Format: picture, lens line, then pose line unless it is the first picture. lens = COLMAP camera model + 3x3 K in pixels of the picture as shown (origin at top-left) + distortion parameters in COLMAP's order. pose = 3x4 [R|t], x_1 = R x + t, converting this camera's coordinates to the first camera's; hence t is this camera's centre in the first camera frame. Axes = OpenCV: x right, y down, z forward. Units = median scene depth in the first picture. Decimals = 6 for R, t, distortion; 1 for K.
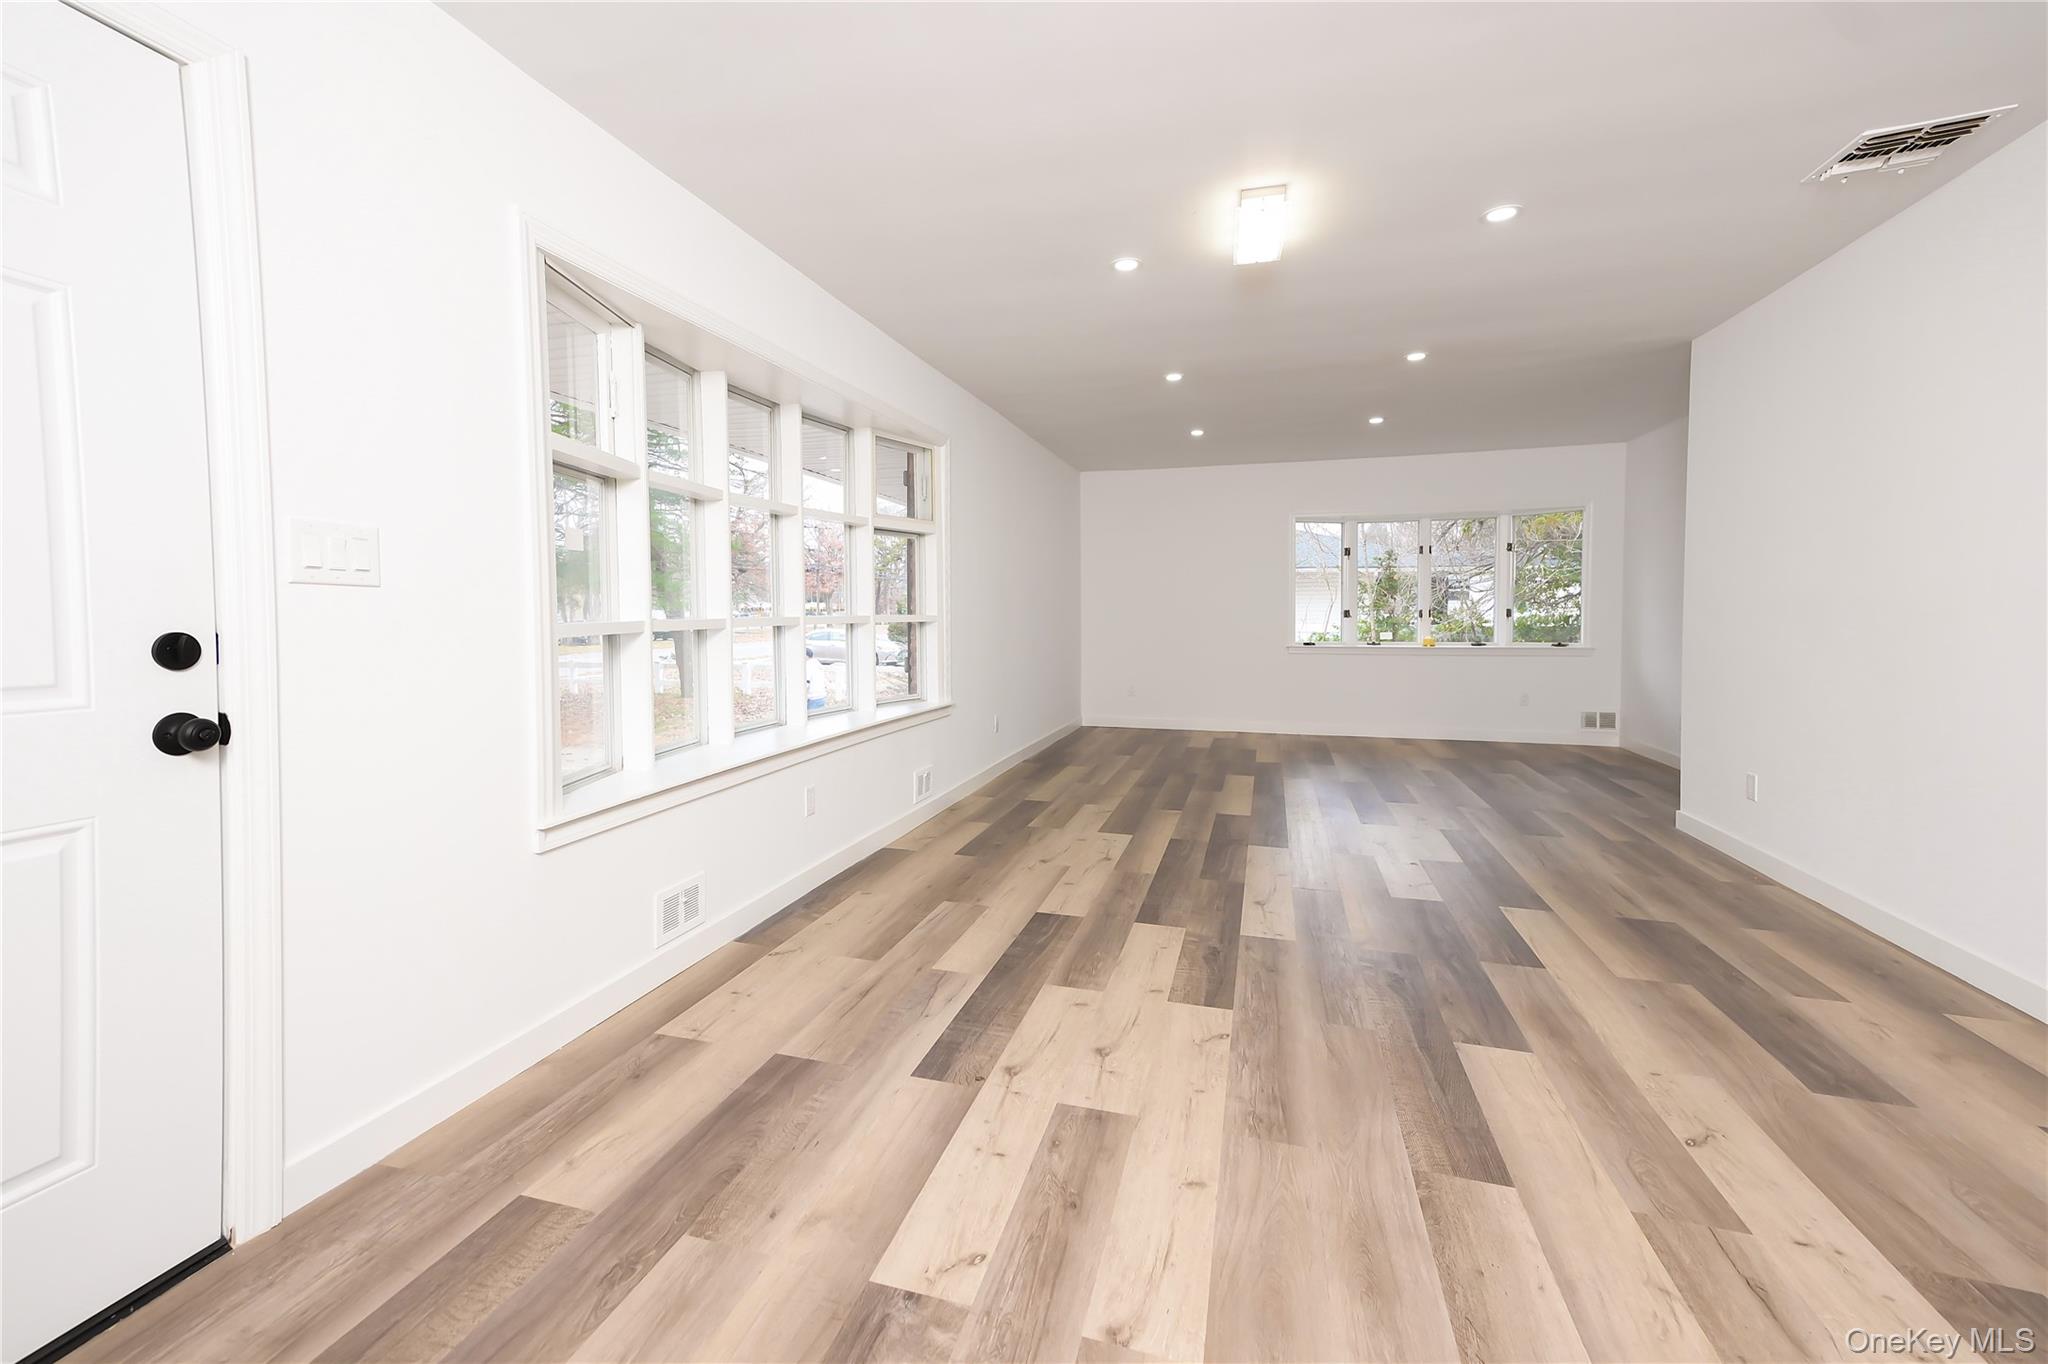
lens RADIAL K [[894.4, 0, 1023.0], [0, 894.4, 639.7], [0, 0, 1]] dist [0.037715, 0.000830]
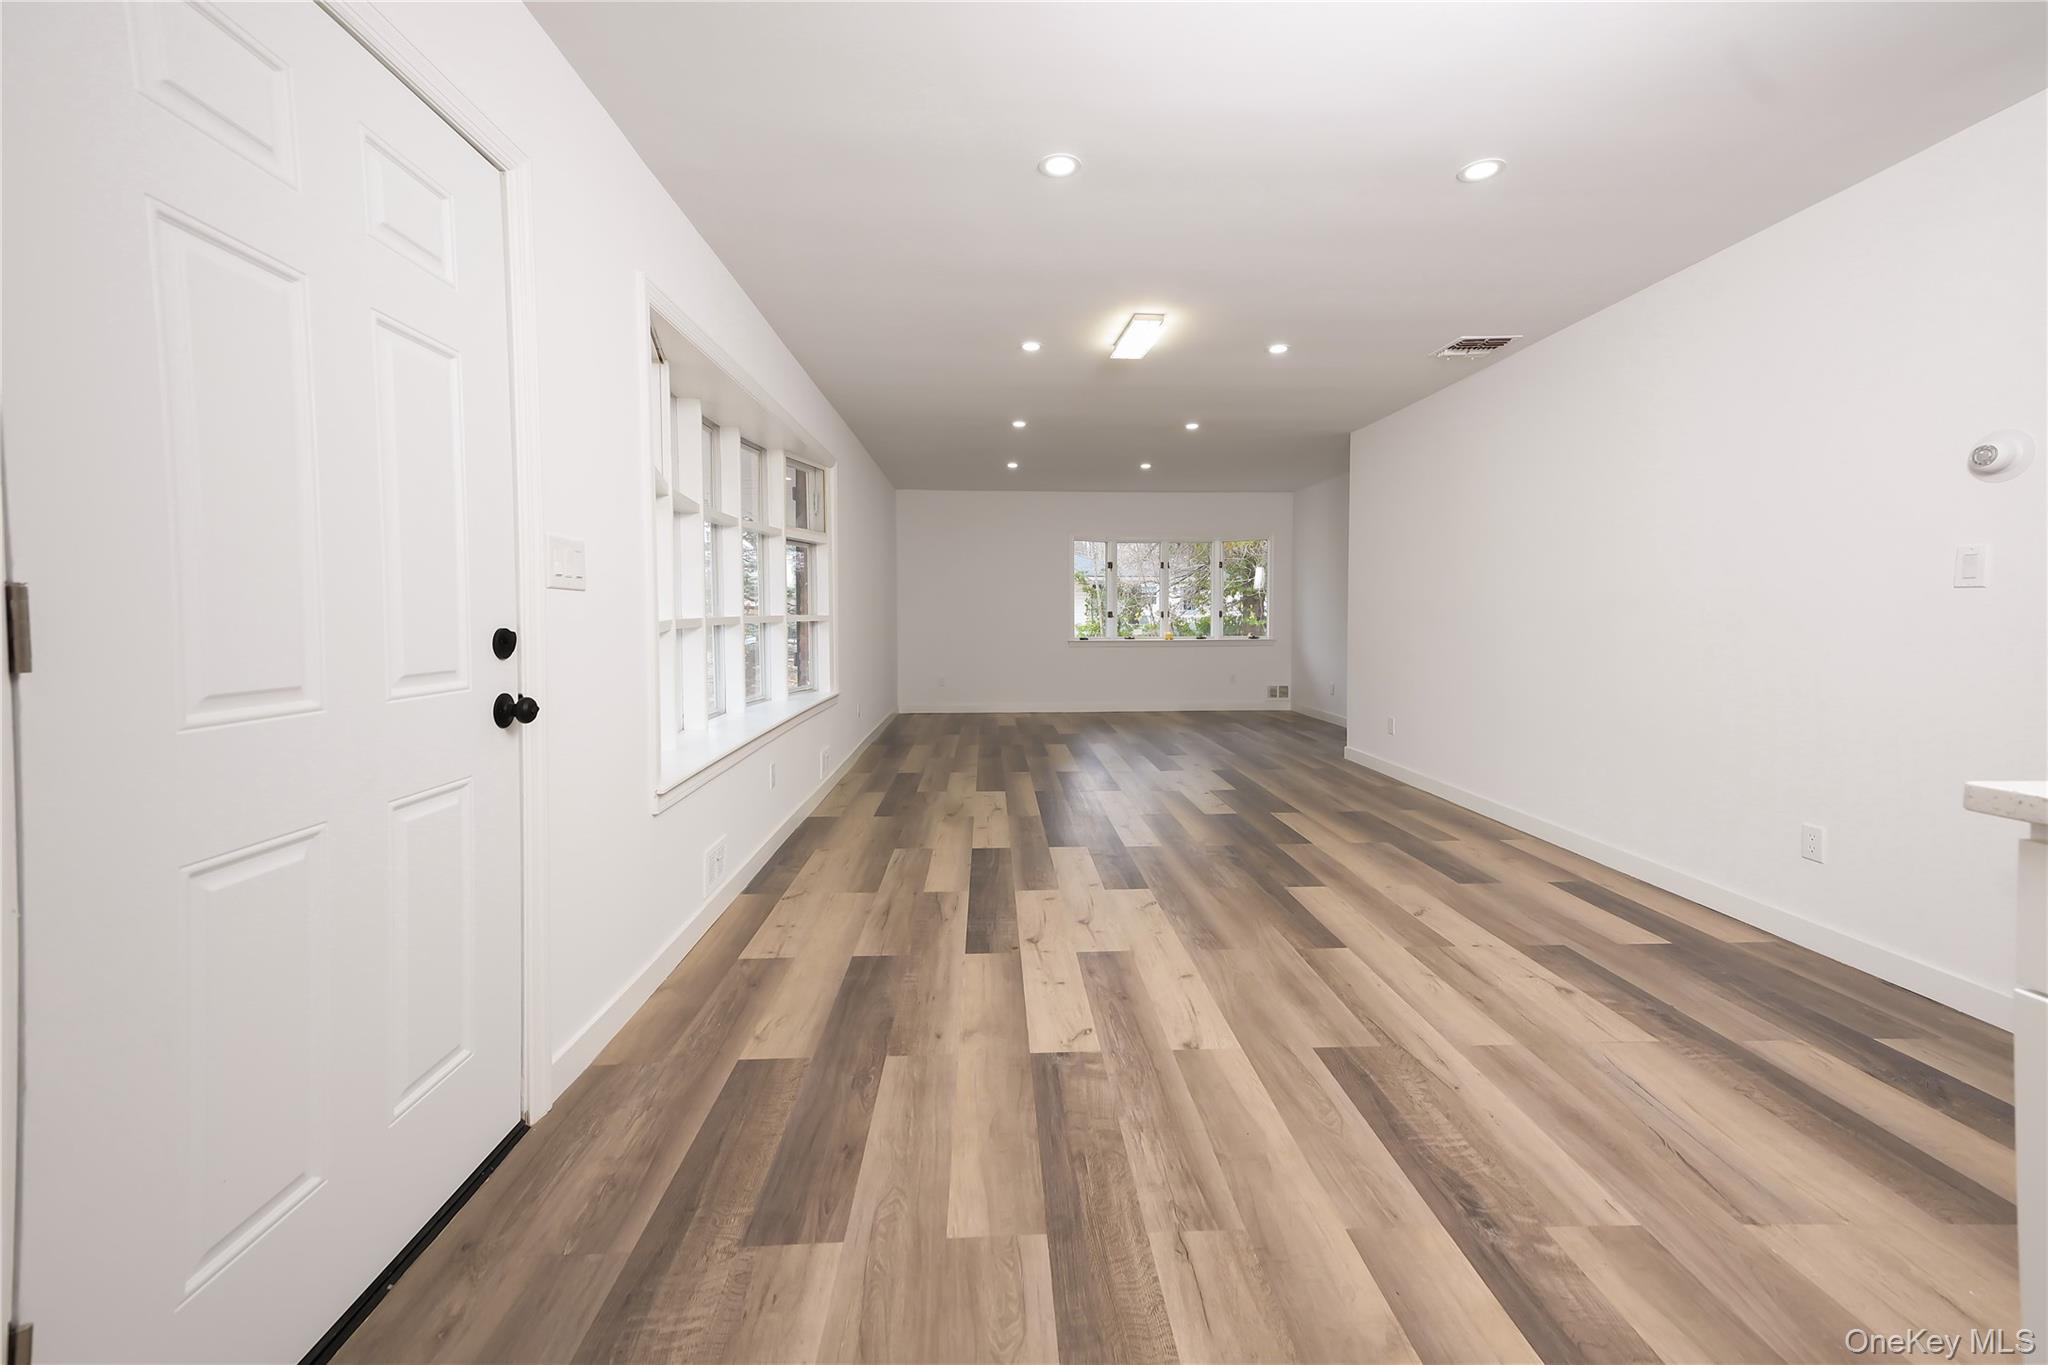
lens RADIAL K [[894.4, 0, 1023.0], [0, 894.4, 640.2], [0, 0, 1]] dist [0.037715, 0.000830]
pose [[0.928316, -0.009940, 0.371660, -0.489738], [0.010280, 0.999947, 0.001067, 0.009900], [-0.371651, 0.002830, 0.928368, -0.260642]]
